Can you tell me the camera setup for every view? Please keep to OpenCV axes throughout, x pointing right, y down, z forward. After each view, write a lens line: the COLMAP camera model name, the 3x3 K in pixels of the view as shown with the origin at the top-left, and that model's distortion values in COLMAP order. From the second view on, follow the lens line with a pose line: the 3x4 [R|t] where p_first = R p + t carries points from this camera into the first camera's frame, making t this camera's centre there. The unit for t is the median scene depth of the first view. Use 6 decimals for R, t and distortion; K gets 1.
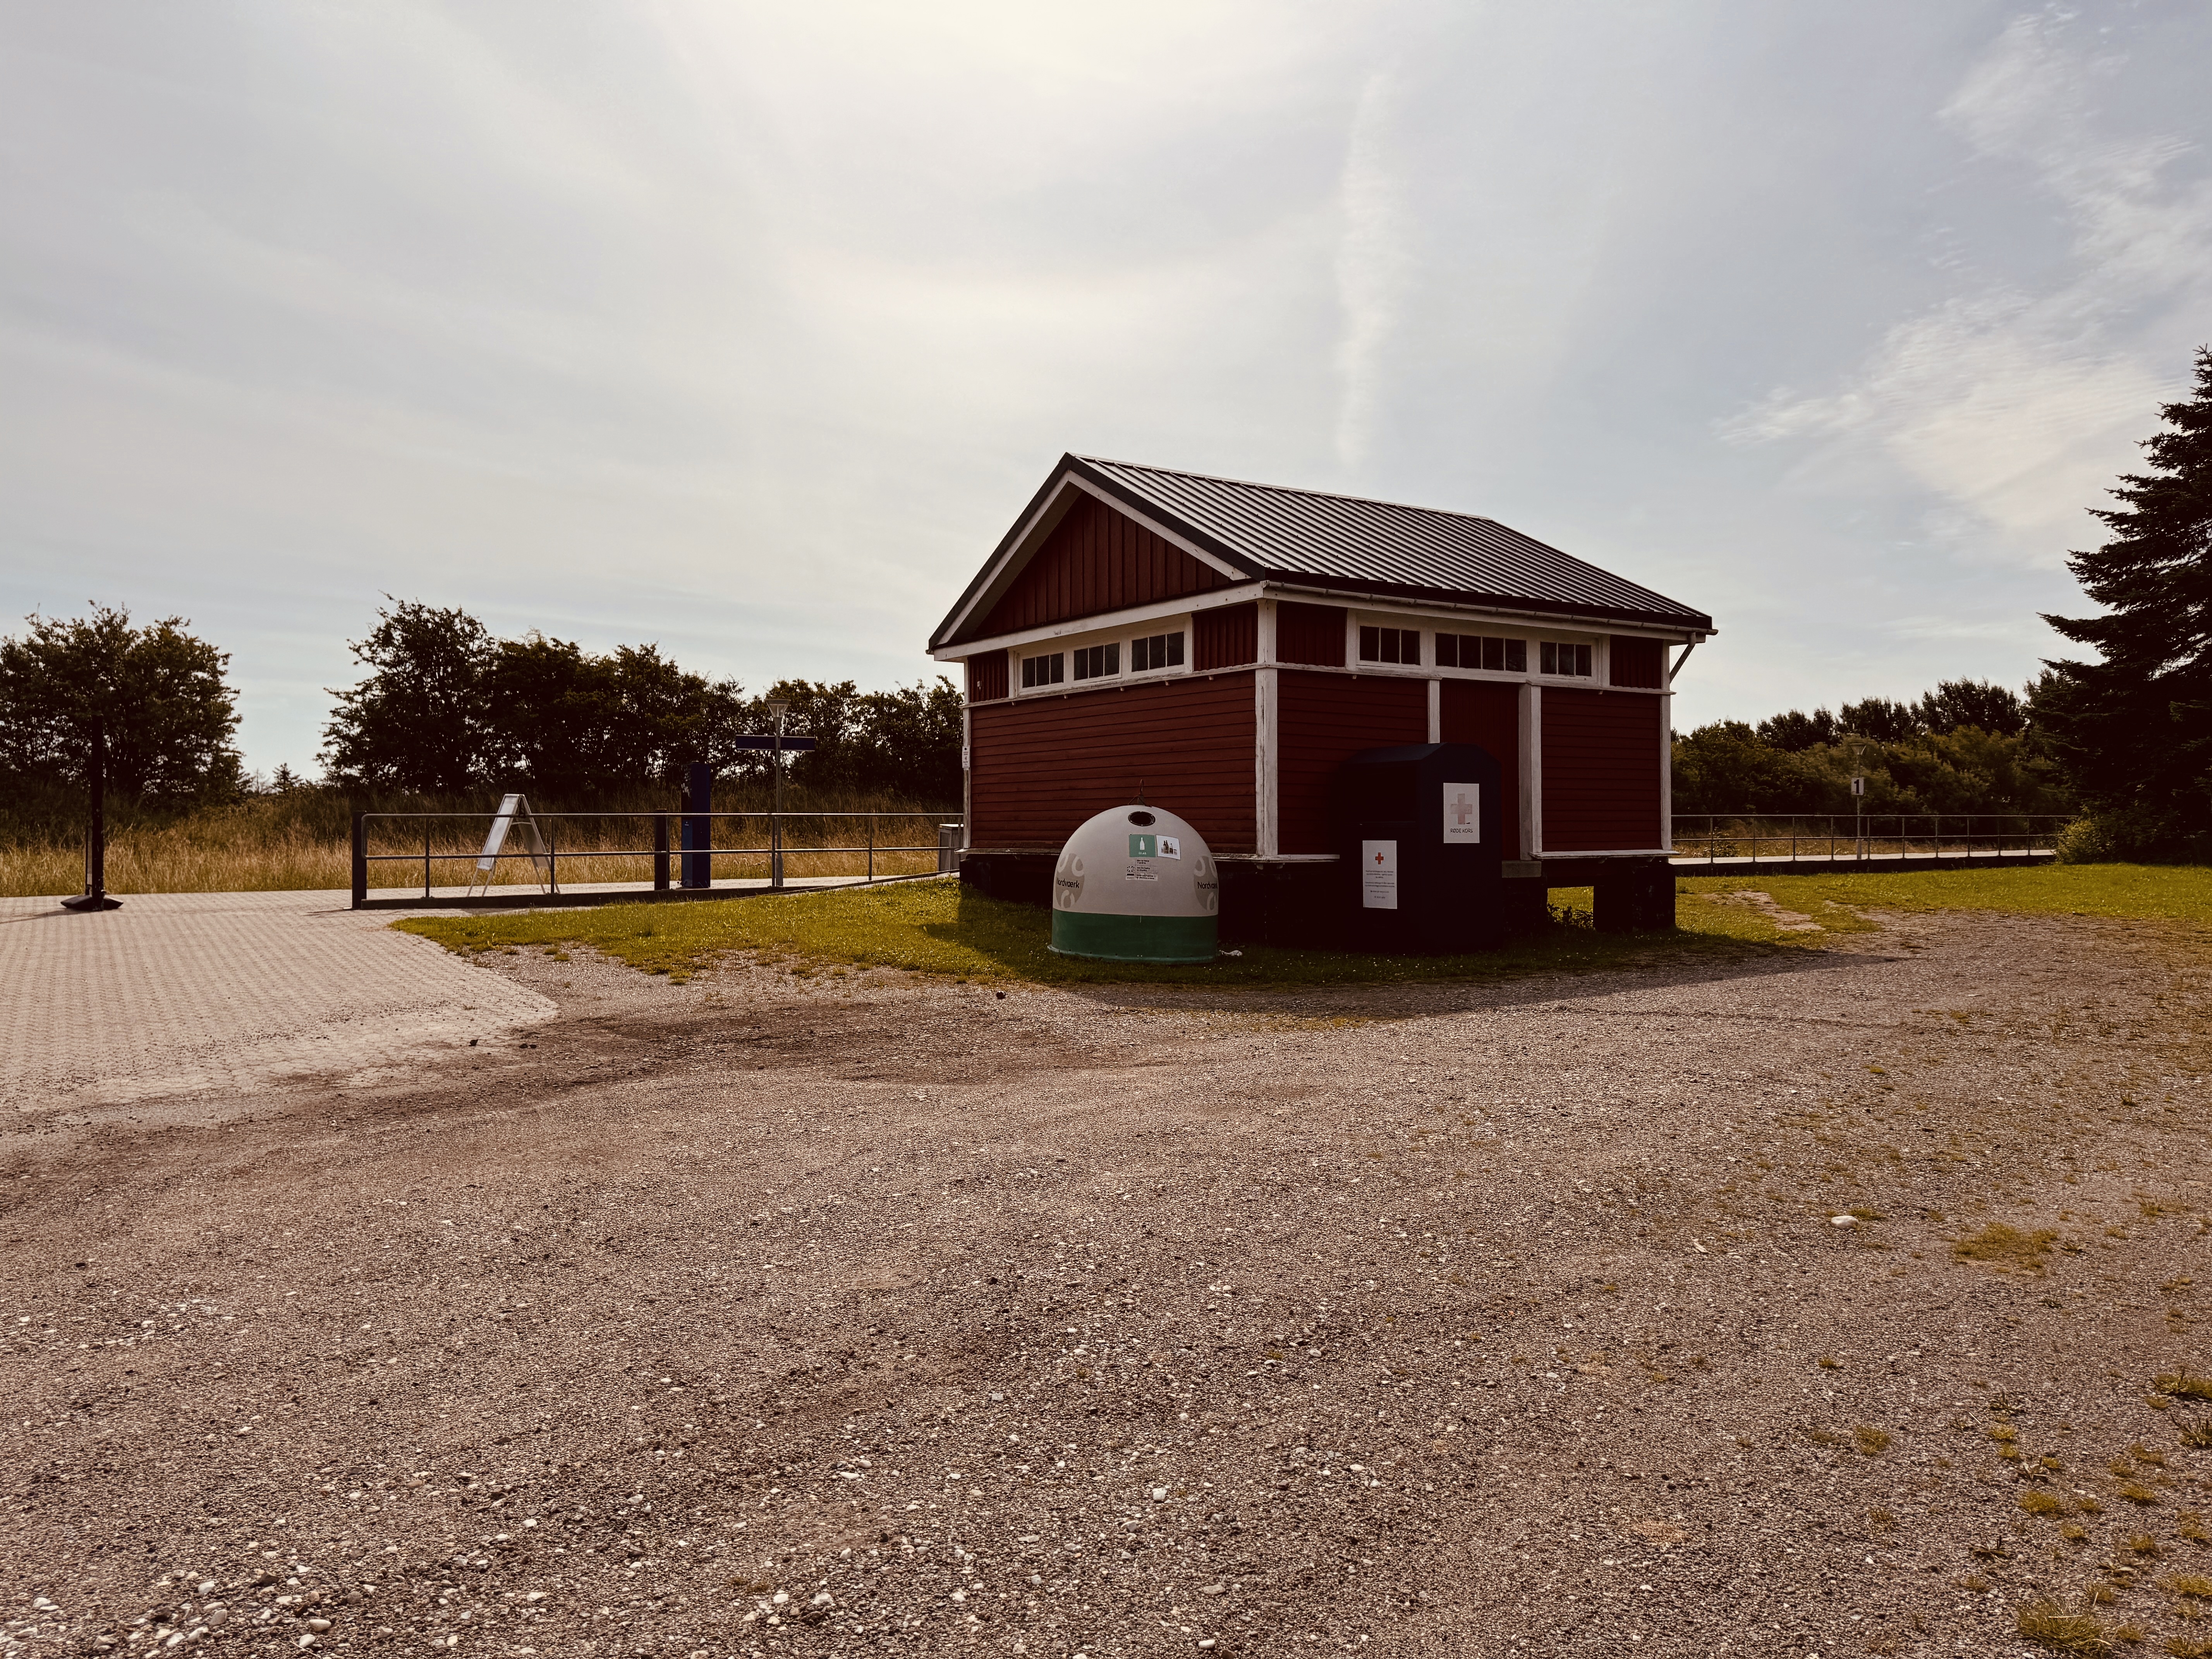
lens RADIAL K [[1588.2, 0, 1106.0], [0, 1588.2, 829.5], [0, 0, 1]] dist [0.155421, -0.304965]
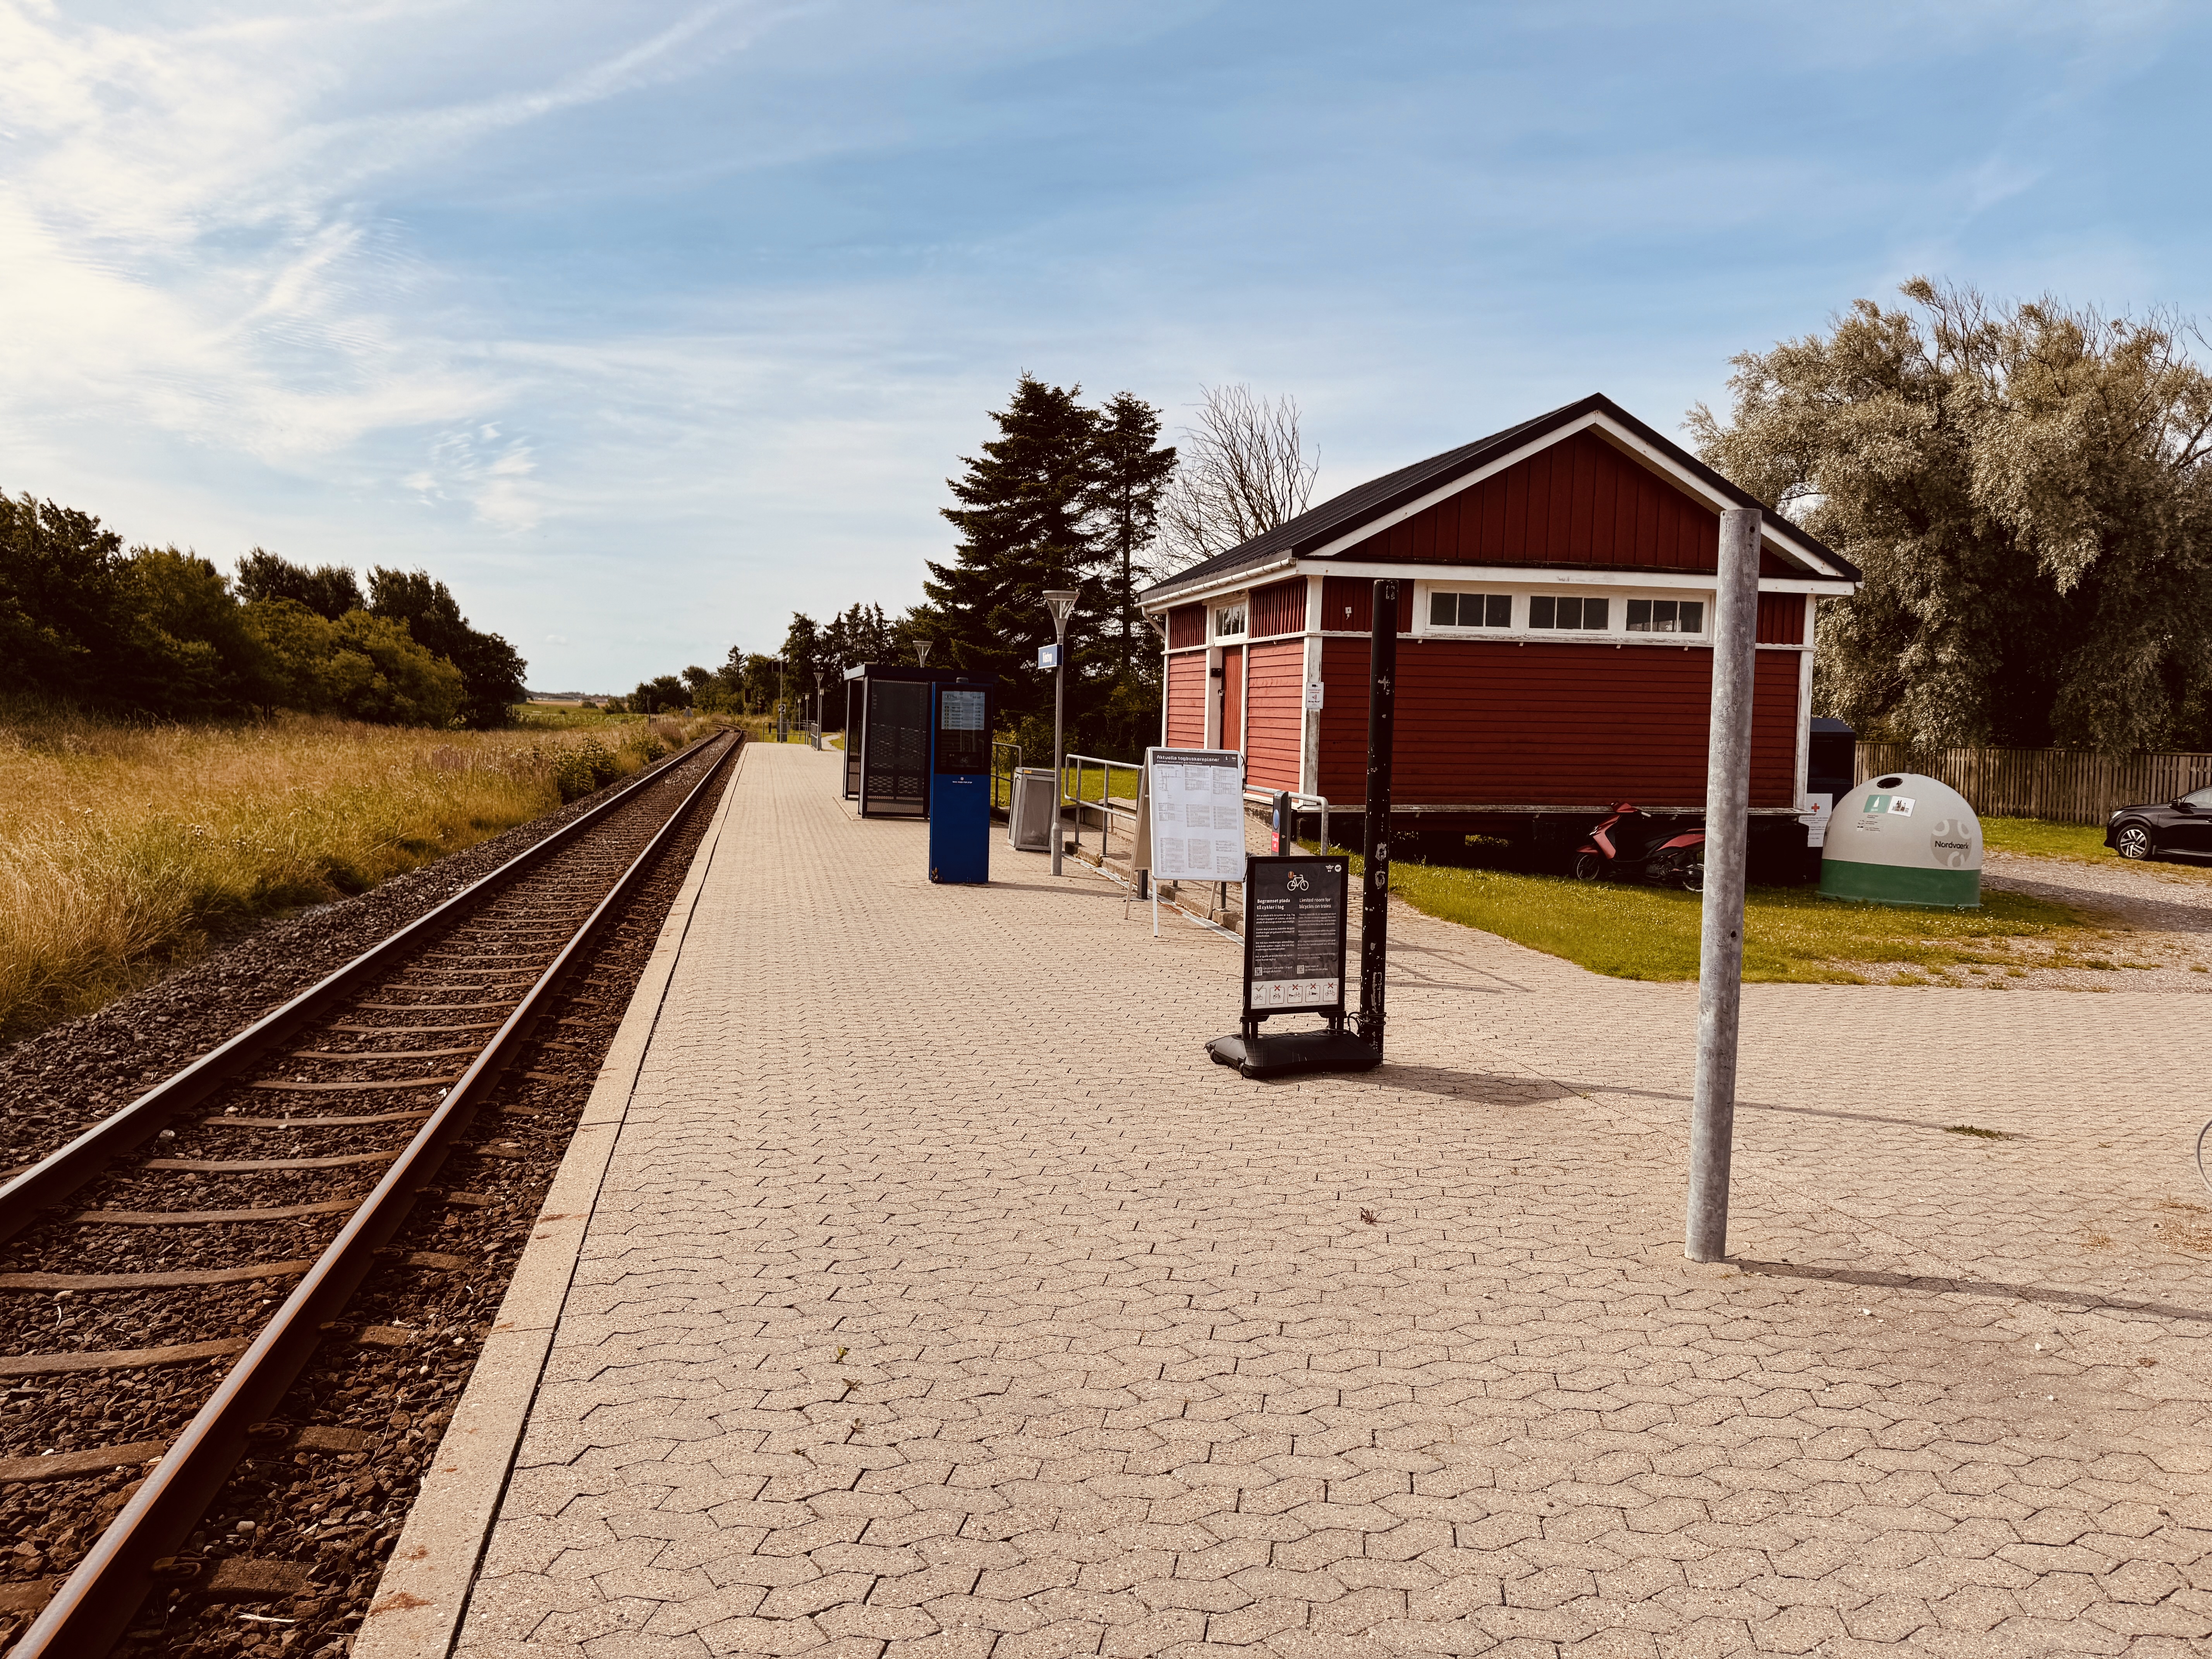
lens RADIAL K [[1588.2, 0, 1106.0], [0, 1588.2, 829.5], [0, 0, 1]] dist [0.155421, -0.304965]
pose [[0.318348, -0.059794, 0.946086, -1.105952], [-0.020469, 0.997342, 0.069921, -0.038913], [-0.947753, -0.041625, 0.316278, 1.017588]]
